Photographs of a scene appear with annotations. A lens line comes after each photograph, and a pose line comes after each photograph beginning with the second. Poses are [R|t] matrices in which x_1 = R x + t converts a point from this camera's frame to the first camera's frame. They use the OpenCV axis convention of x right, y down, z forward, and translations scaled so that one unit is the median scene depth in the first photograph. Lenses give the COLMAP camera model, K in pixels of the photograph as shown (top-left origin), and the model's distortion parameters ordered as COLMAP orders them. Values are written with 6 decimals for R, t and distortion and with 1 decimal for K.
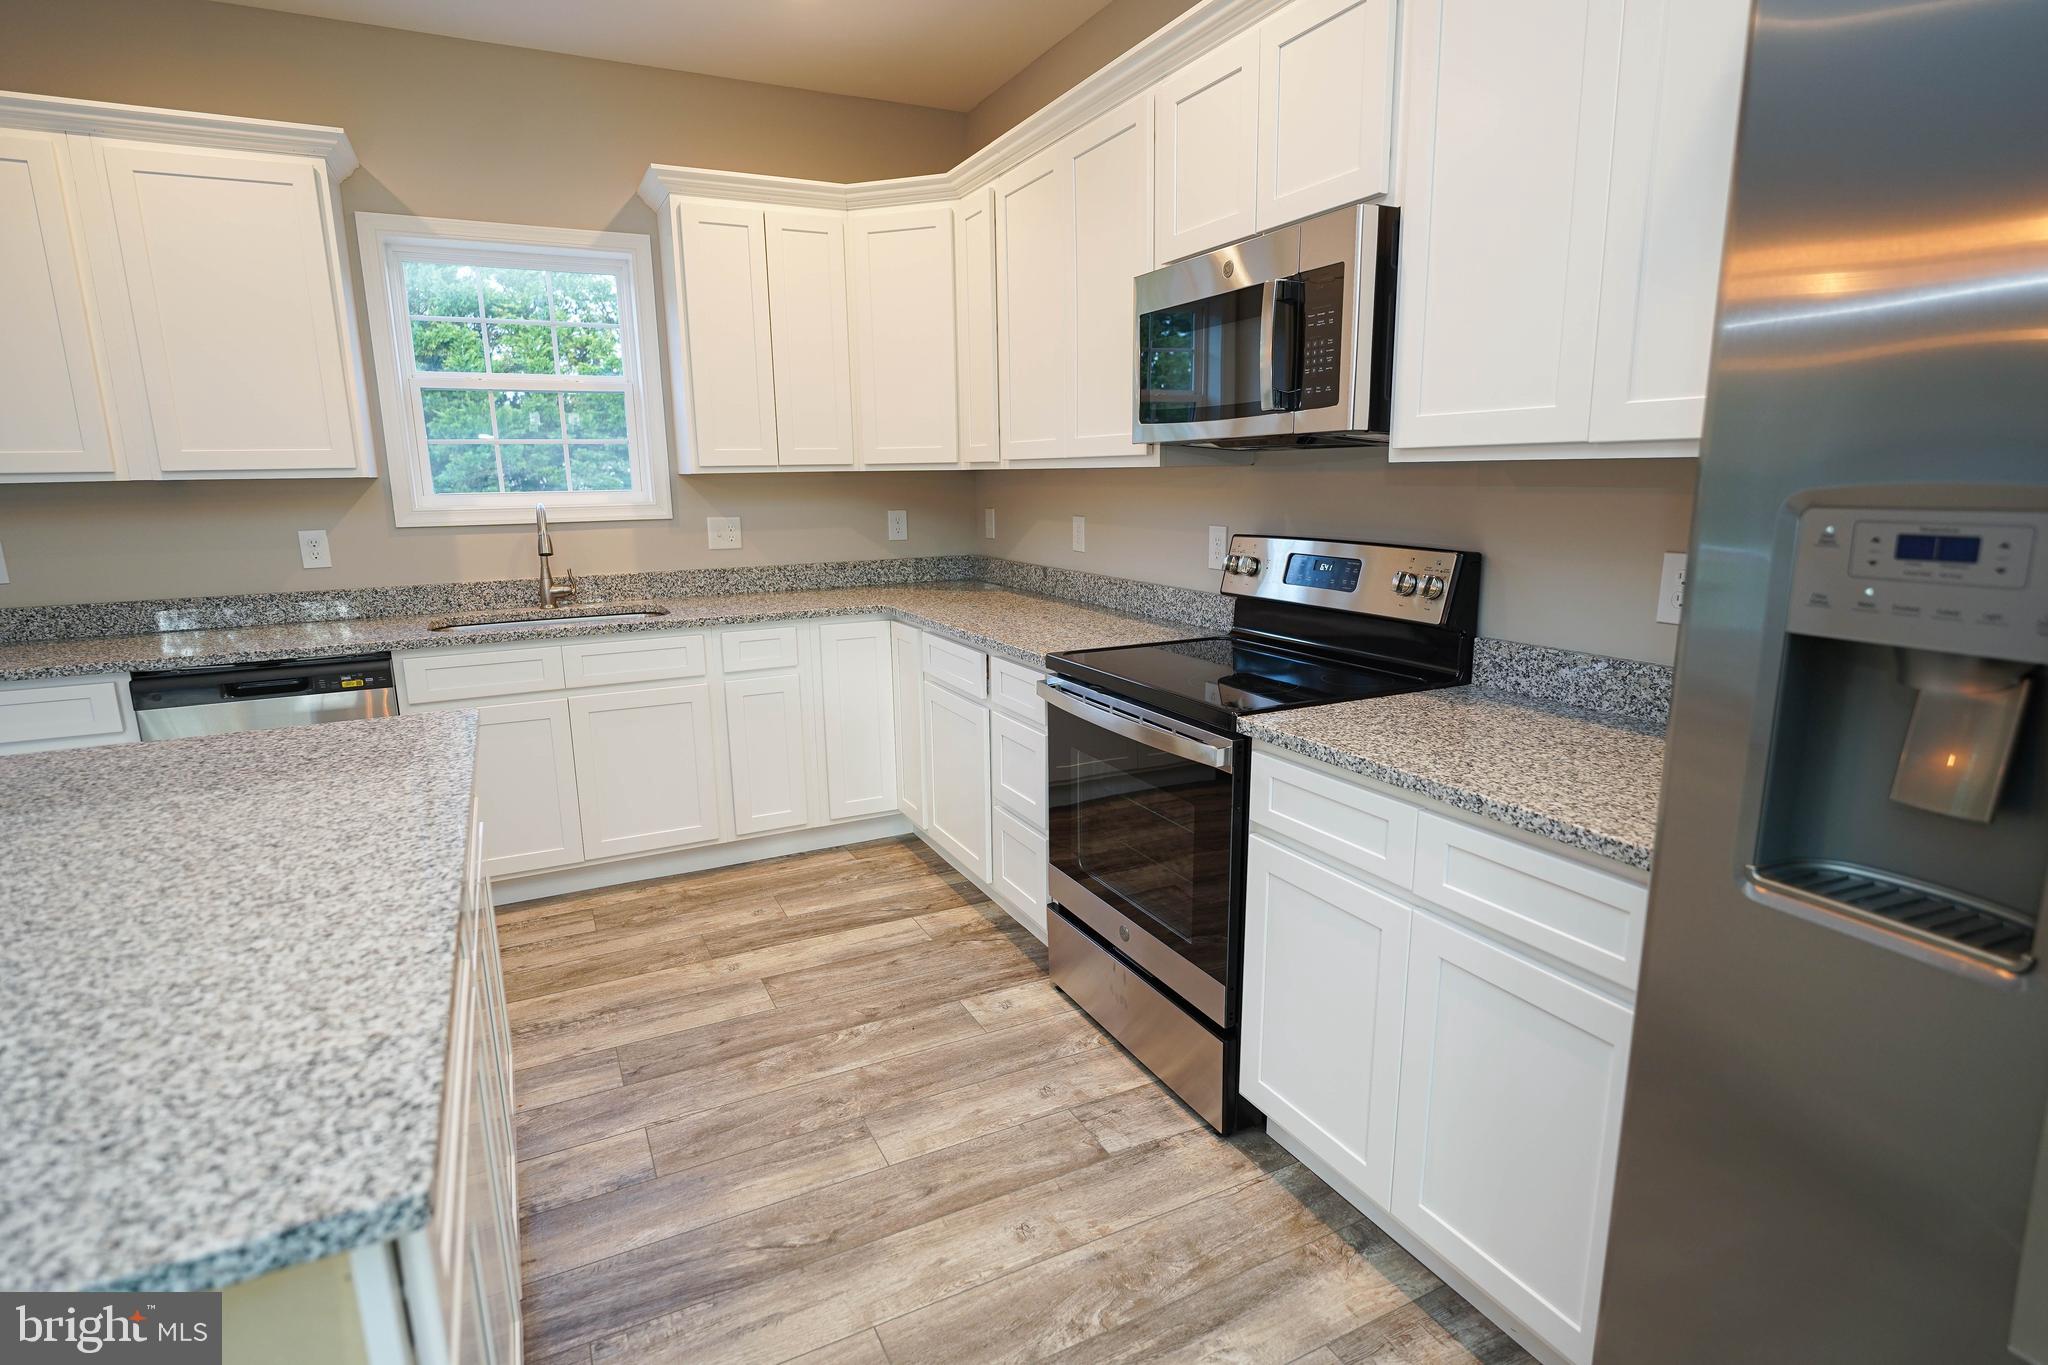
lens RADIAL K [[1029.8, 0, 1024.0], [0, 1029.8, 682.5], [0, 0, 1]] dist [-0.003272, -0.000801]
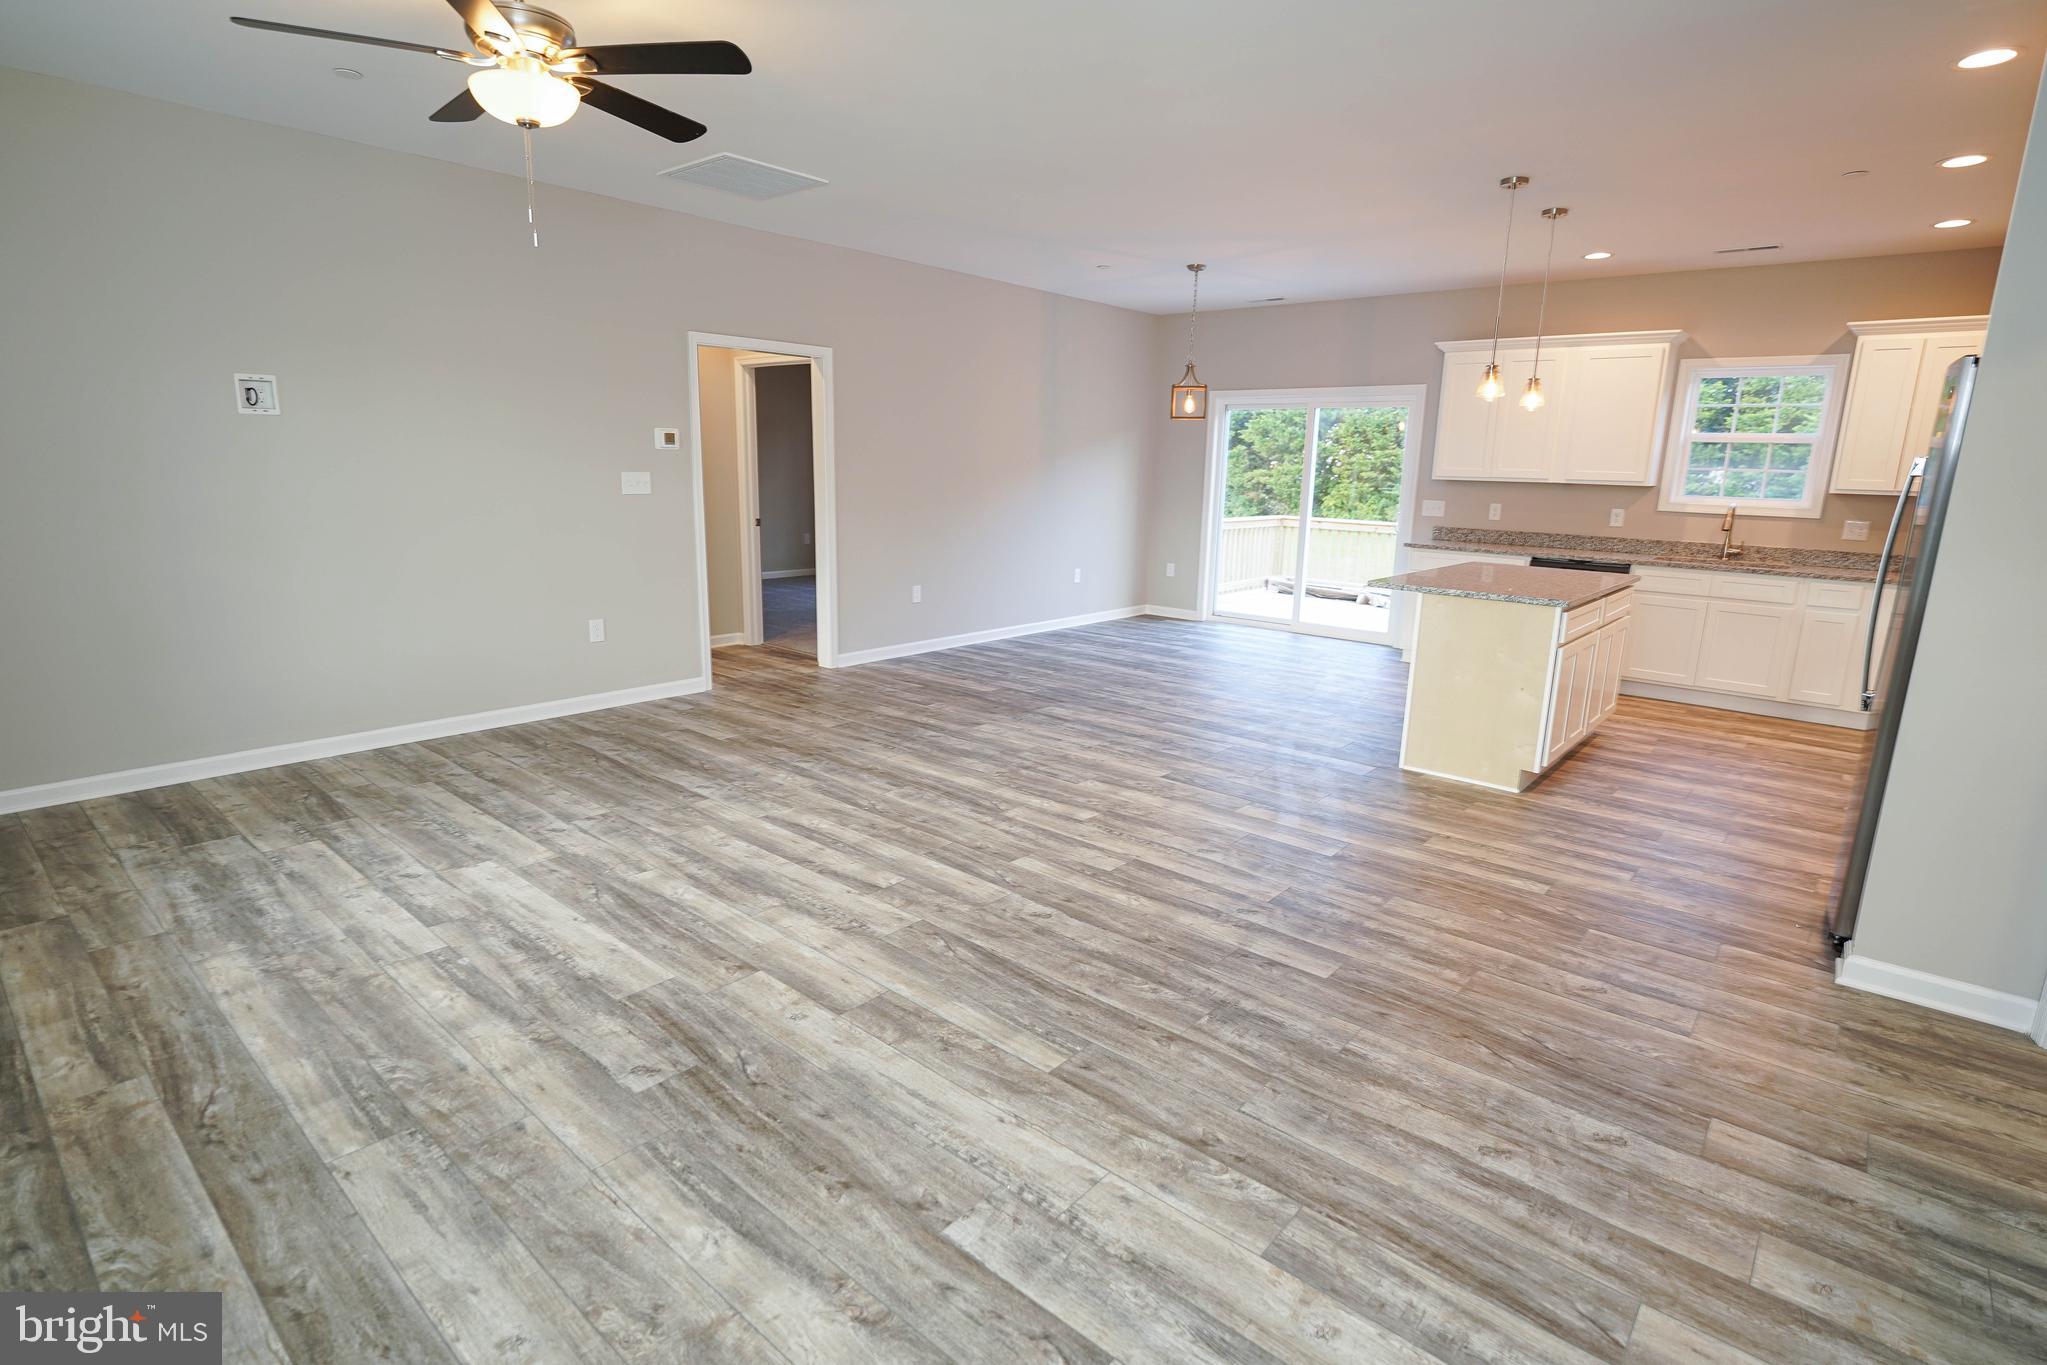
lens RADIAL K [[992.6, 0, 1023.5], [0, 992.6, 682.5], [0, 0, 1]] dist [-0.002274, -0.006892]
pose [[0.384231, 0.227432, -0.894786, 0.944008], [-0.214350, 0.964676, 0.153152, 0.186673], [0.898009, 0.132951, 0.419408, -1.155494]]
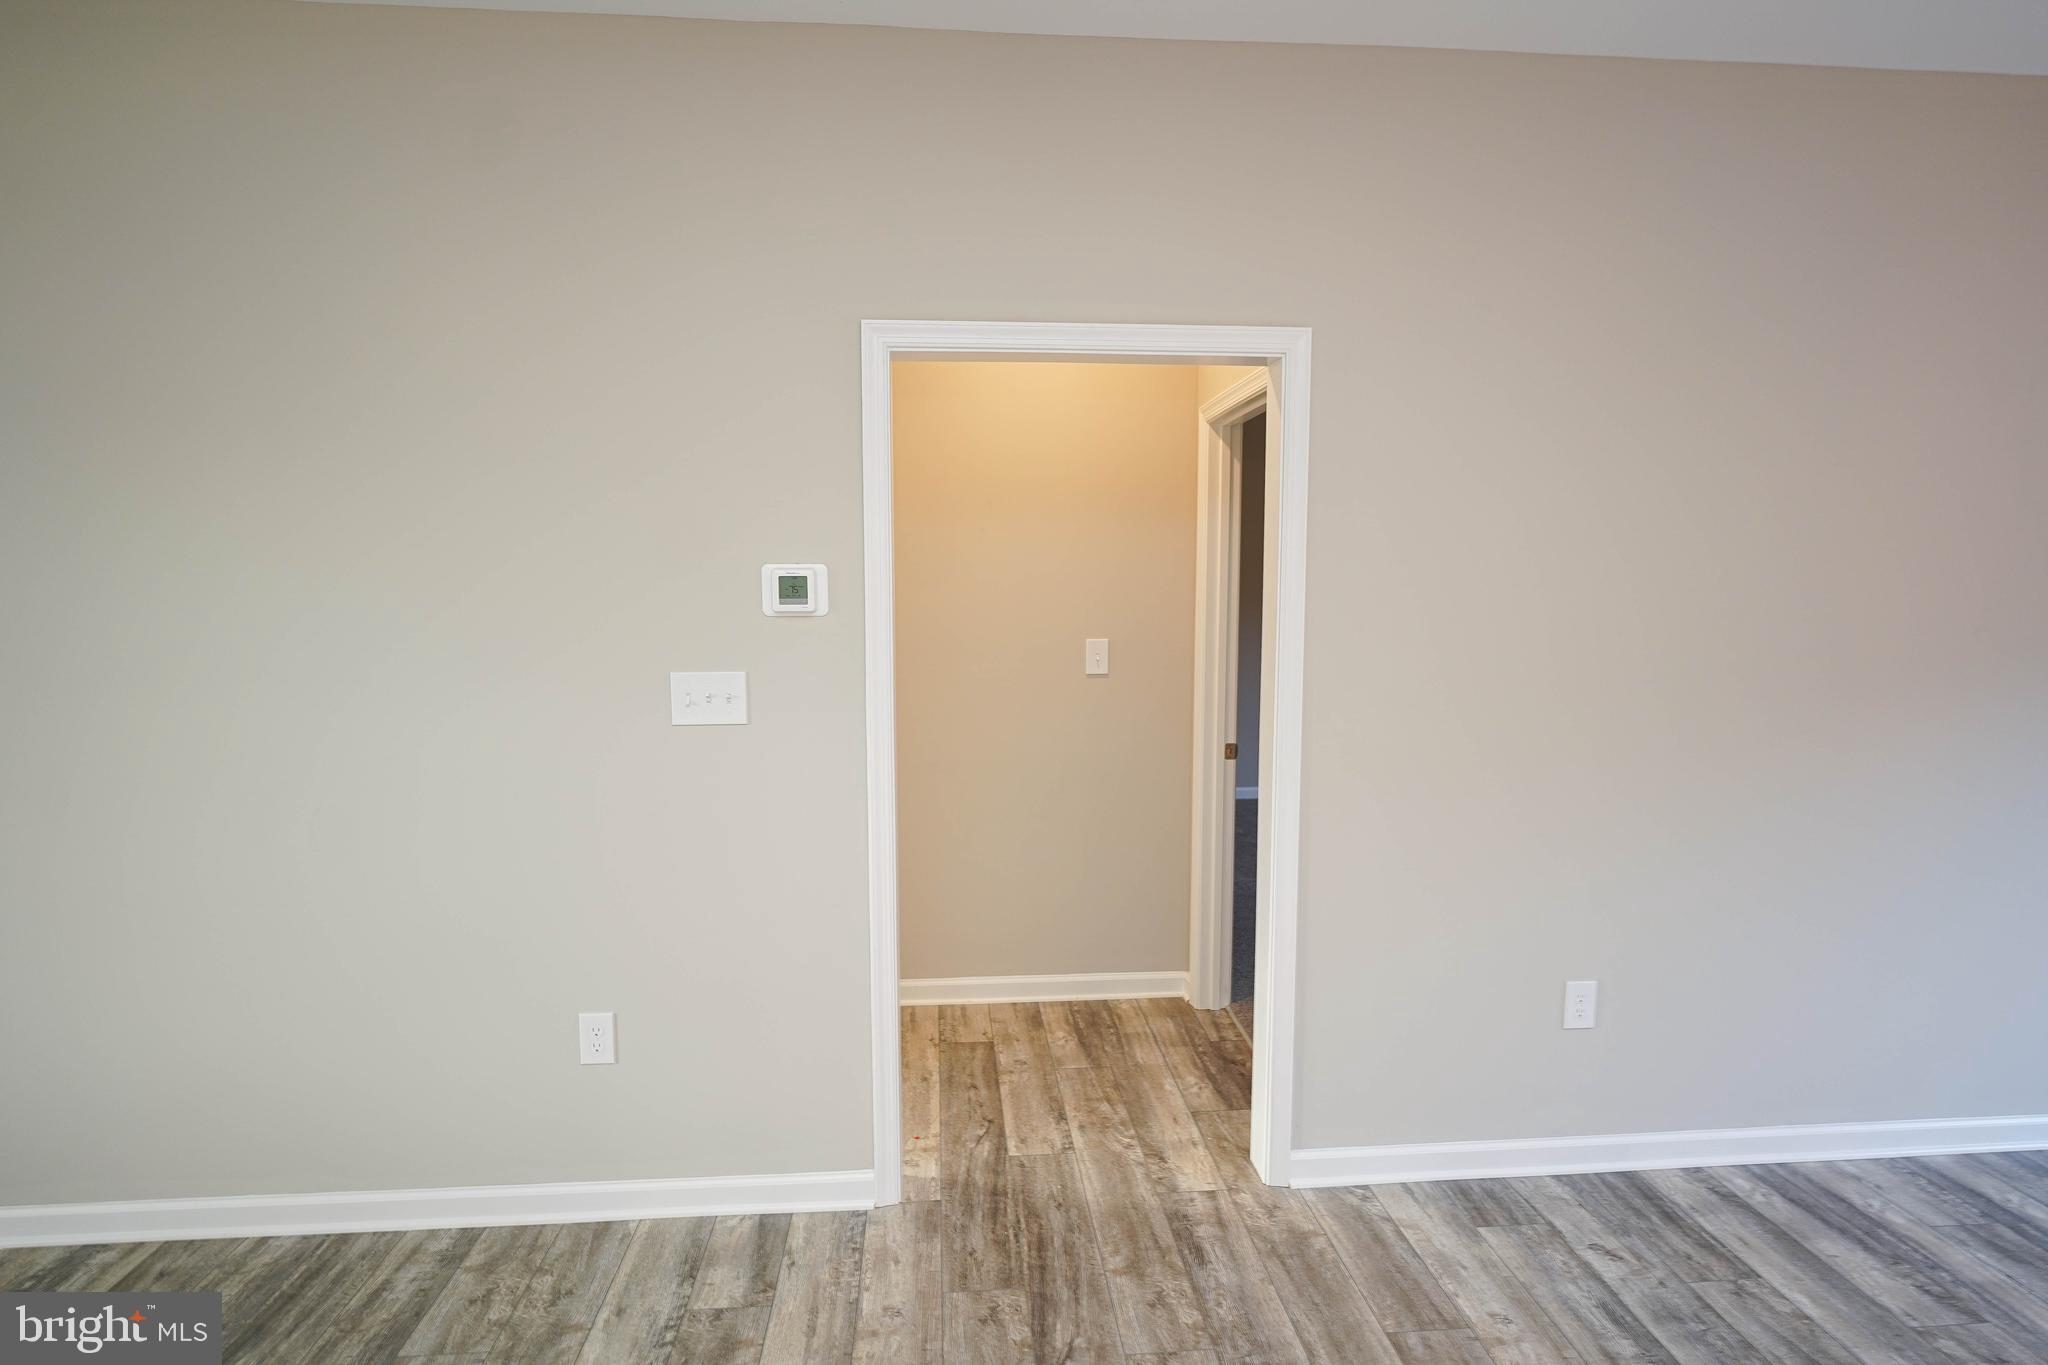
lens RADIAL K [[1047.3, 0, 1024.0], [0, 1047.3, 682.5], [0, 0, 1]] dist [0.001586, 0.001535]
pose [[-0.368401, 0.112096, -0.922884, -0.559434], [-0.184069, 0.964257, 0.190599, 0.045270], [0.911262, 0.240091, -0.334600, -0.537343]]
